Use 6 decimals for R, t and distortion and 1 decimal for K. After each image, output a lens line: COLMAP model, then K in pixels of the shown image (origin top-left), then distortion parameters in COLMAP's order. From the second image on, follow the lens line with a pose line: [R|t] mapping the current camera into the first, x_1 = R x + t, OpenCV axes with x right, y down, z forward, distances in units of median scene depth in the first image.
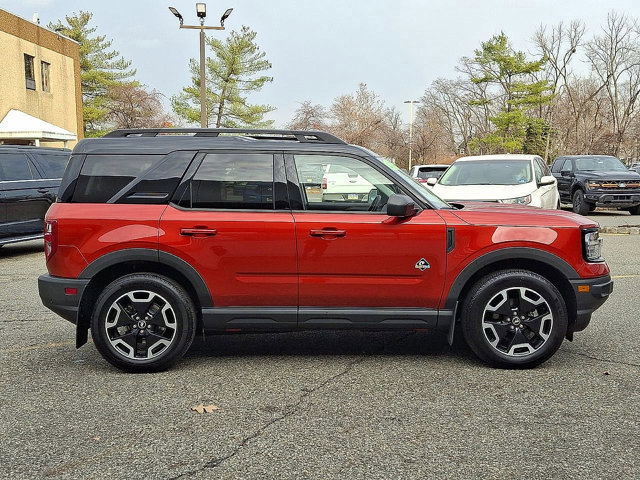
lens RADIAL K [[756.4, 0, 326.1], [0, 756.4, 245.1], [0, 0, 1]] dist [0.046170, 0.000000]
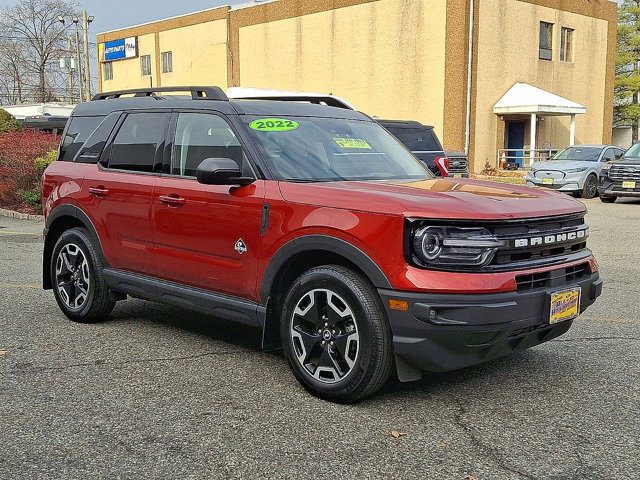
lens RADIAL K [[835.3, 0, 316.4], [0, 835.3, 249.3], [0, 0, 1]] dist [0.073074, 0.000000]
pose [[0.676345, 0.098895, -0.729916, 0.827643], [-0.086808, 0.994742, 0.054340, -0.025782], [0.731452, 0.026610, 0.681374, 0.435016]]
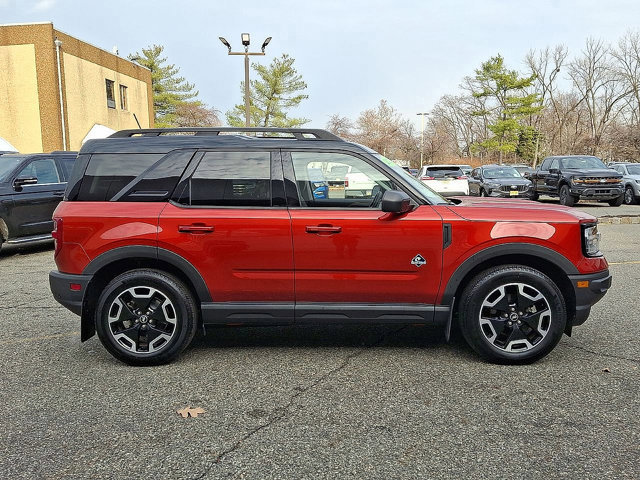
lens RADIAL K [[595.4, 0, 321.8], [0, 595.4, 242.8], [0, 0, 1]] dist [0.014172, 0.000000]
pose [[0.998223, -0.003190, -0.059509, 0.045898], [0.004395, 0.999788, 0.020131, -0.013913], [0.059432, -0.020357, 0.998025, 0.206073]]
